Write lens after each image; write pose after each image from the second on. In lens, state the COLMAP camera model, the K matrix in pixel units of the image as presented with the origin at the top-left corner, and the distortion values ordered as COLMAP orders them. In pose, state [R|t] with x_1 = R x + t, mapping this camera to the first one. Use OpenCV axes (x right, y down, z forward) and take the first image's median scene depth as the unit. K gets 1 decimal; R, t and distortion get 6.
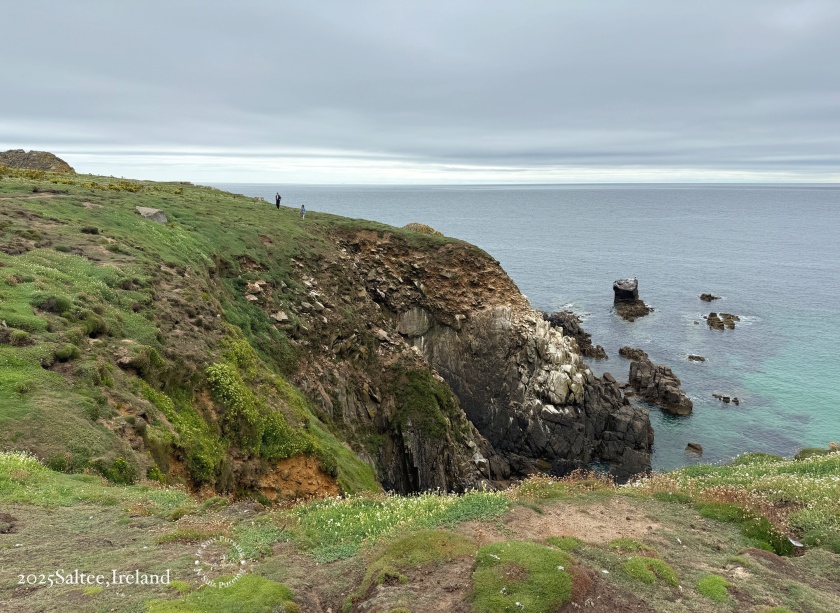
lens RADIAL K [[542.8, 0, 419.7], [0, 542.8, 310.5], [0, 0, 1]] dist [0.029106, -0.010719]
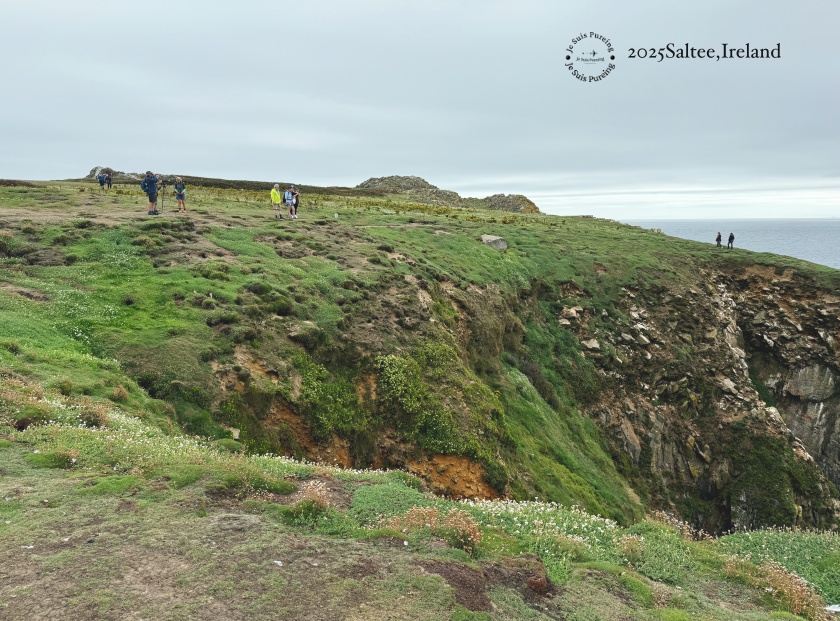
lens RADIAL K [[556.1, 0, 443.8], [0, 556.1, 312.8], [0, 0, 1]] dist [0.028233, -0.021000]
pose [[0.751943, 0.093327, -0.652588, 0.166662], [-0.132444, 0.991131, -0.010866, 0.000884], [0.645787, 0.094602, 0.757635, 0.046438]]
